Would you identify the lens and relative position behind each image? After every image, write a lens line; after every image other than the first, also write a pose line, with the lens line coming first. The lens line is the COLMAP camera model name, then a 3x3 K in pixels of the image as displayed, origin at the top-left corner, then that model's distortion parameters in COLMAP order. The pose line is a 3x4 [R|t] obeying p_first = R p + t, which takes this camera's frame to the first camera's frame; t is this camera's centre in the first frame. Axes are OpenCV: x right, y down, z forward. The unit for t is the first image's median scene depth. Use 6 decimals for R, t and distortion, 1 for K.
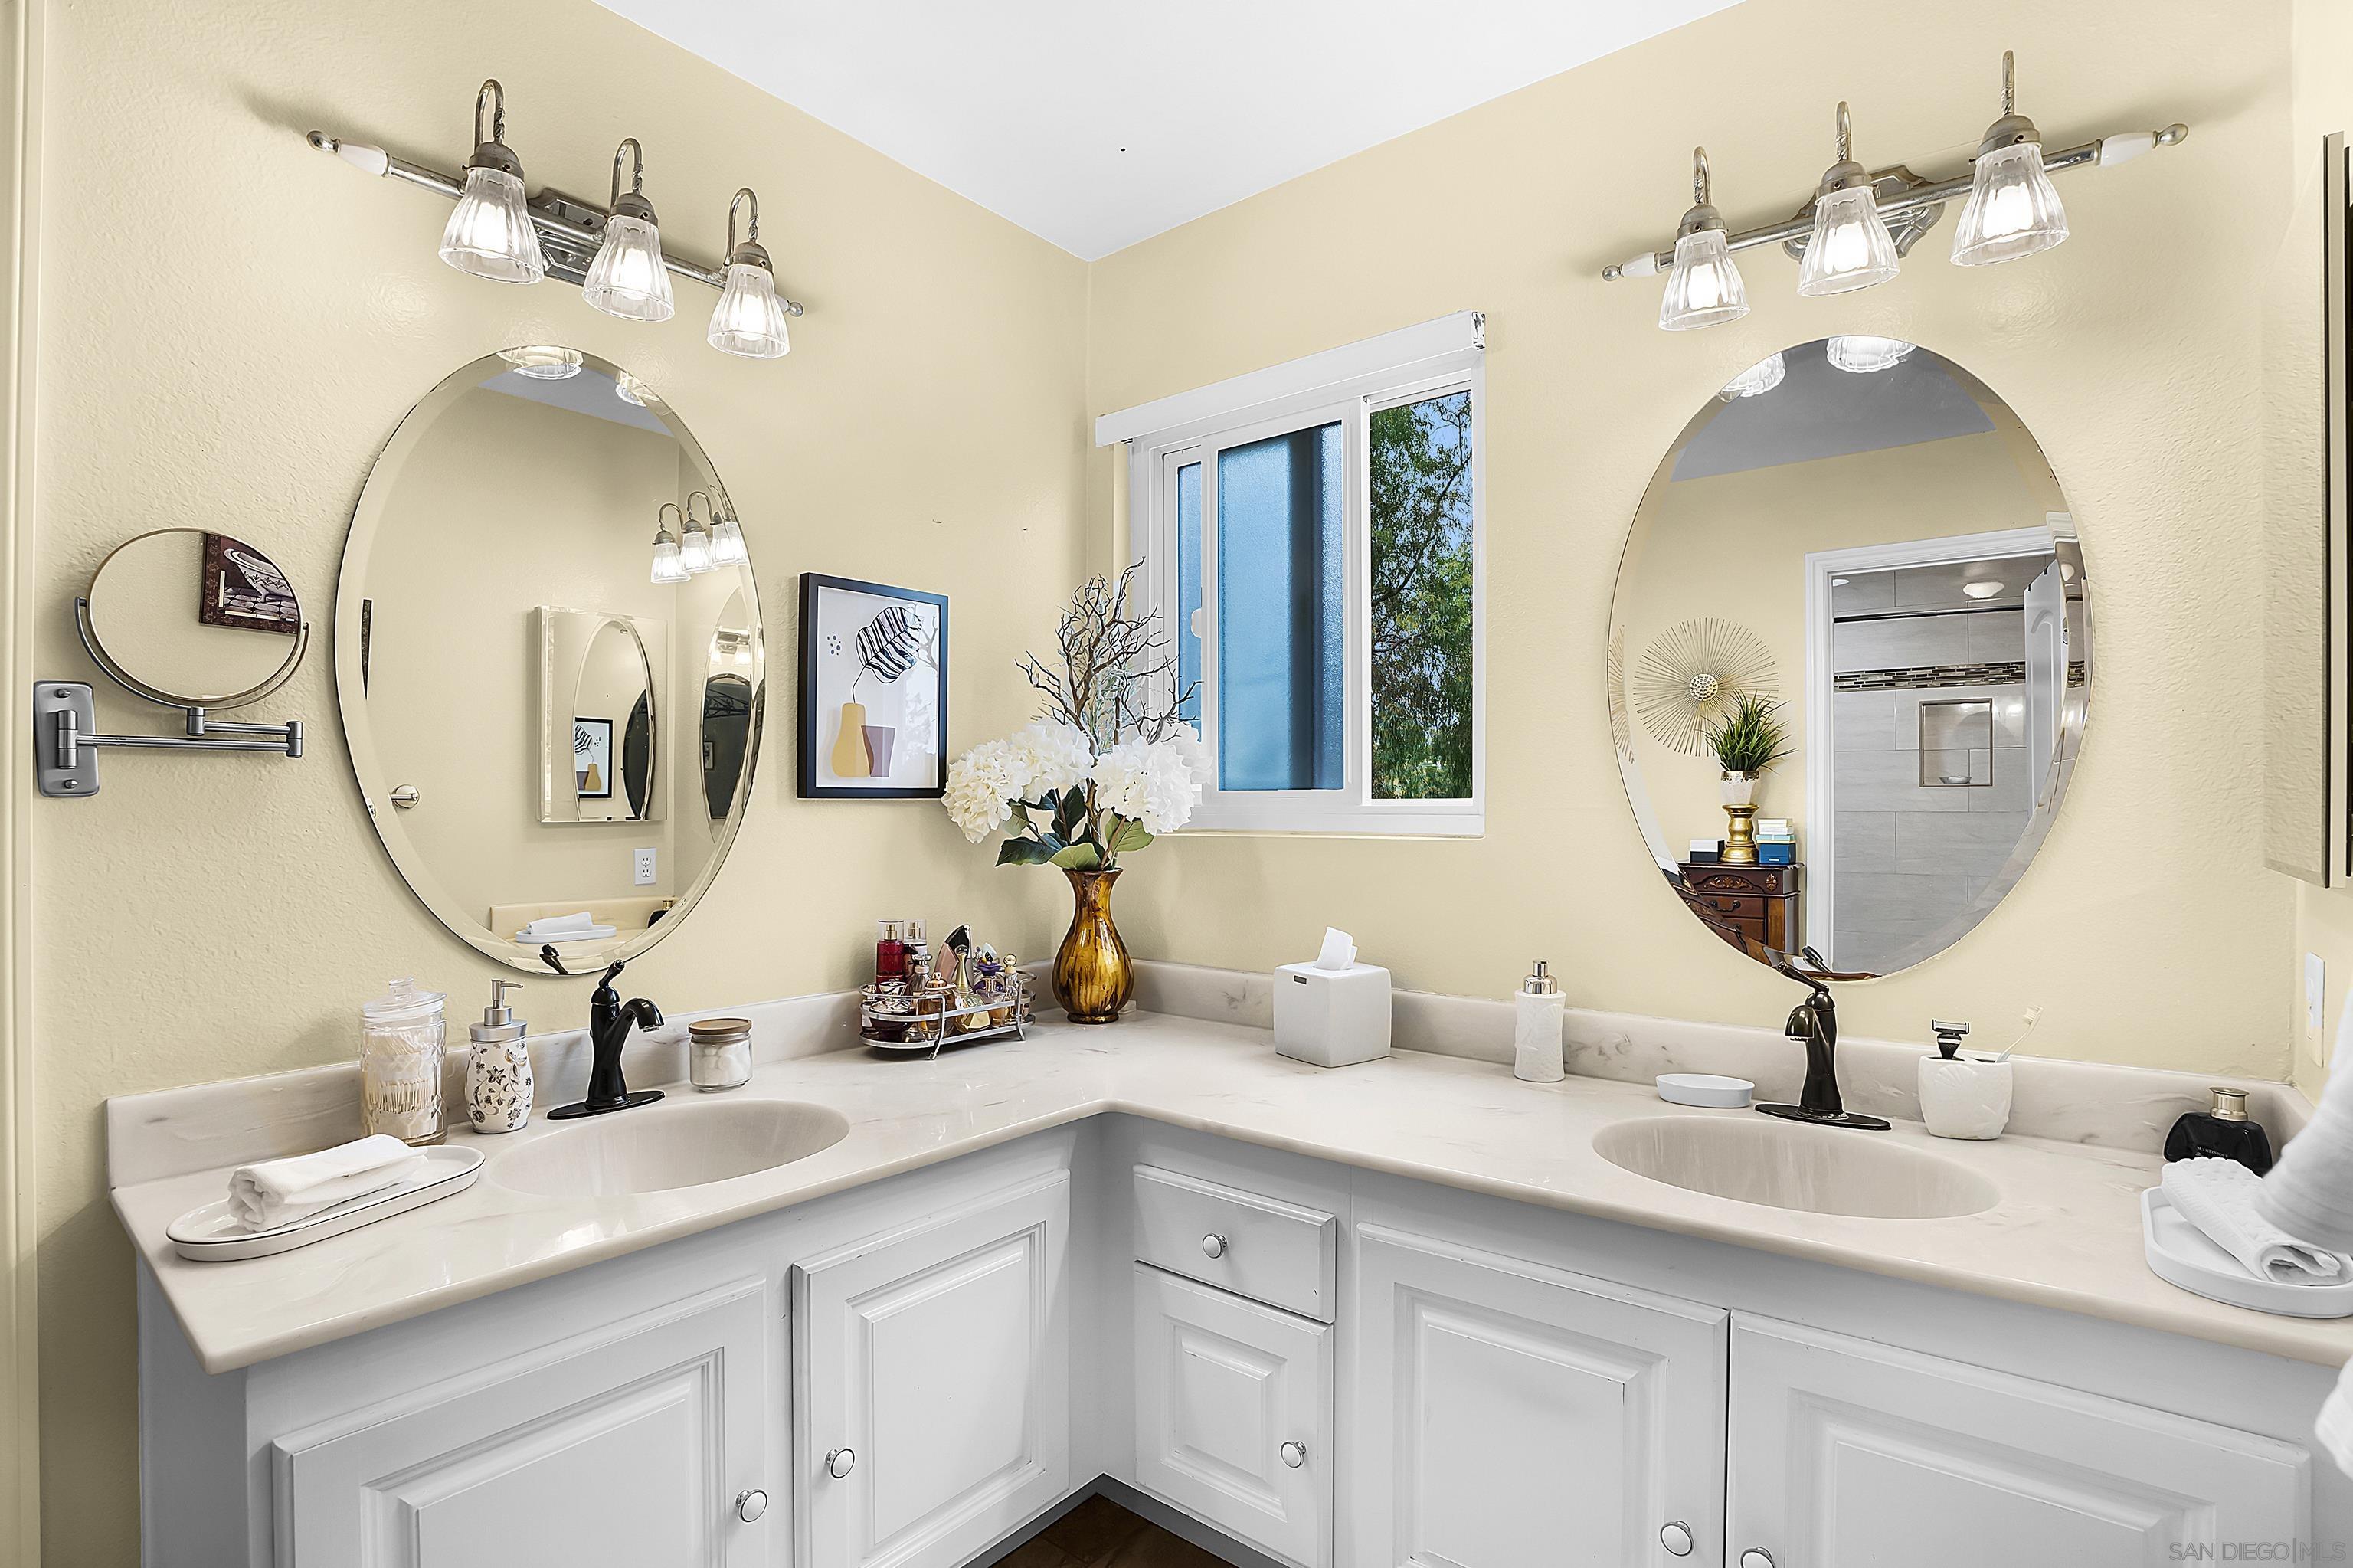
lens RADIAL K [[1126.3, 0, 1160.7], [0, 1126.3, 789.2], [0, 0, 1]] dist [-0.075349, 0.033296]
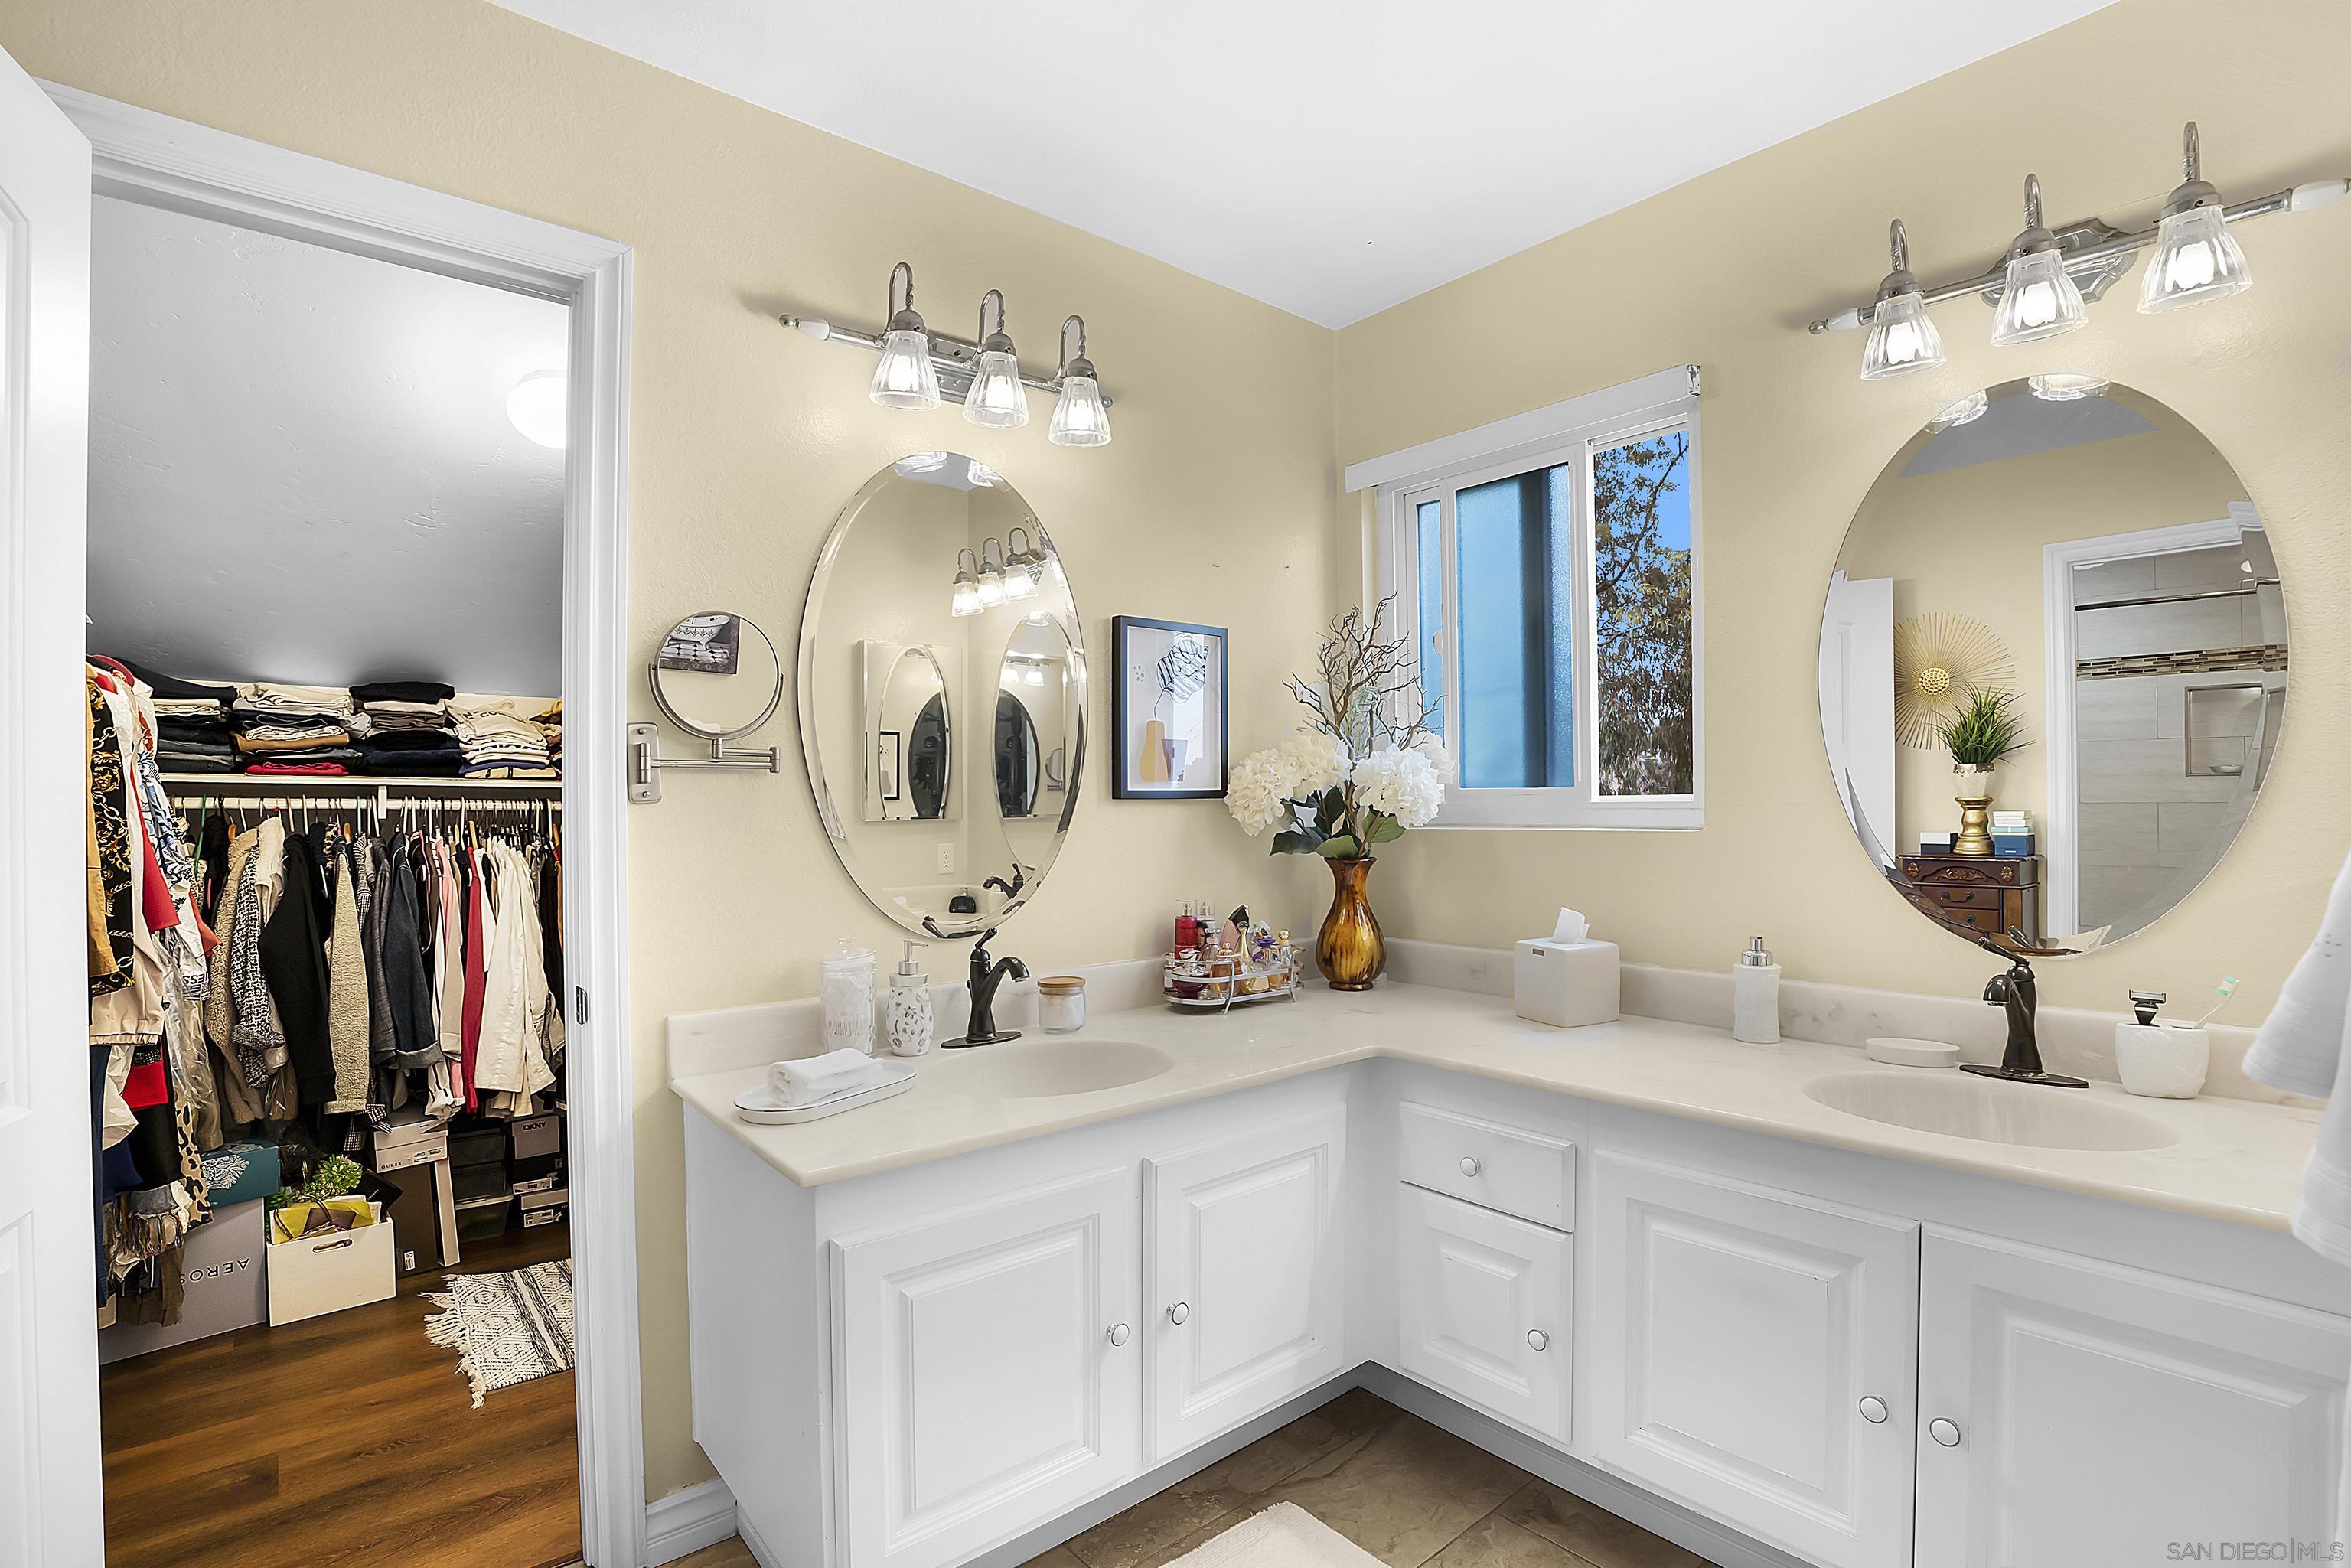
lens RADIAL K [[1088.3, 0, 1167.8], [0, 1088.3, 794.4], [0, 0, 1]] dist [-0.076366, 0.023196]
pose [[0.982647, -0.009490, -0.185244, -0.047797], [0.010677, 0.999928, 0.005411, -0.003682], [0.185180, -0.007295, 0.982678, -0.176999]]
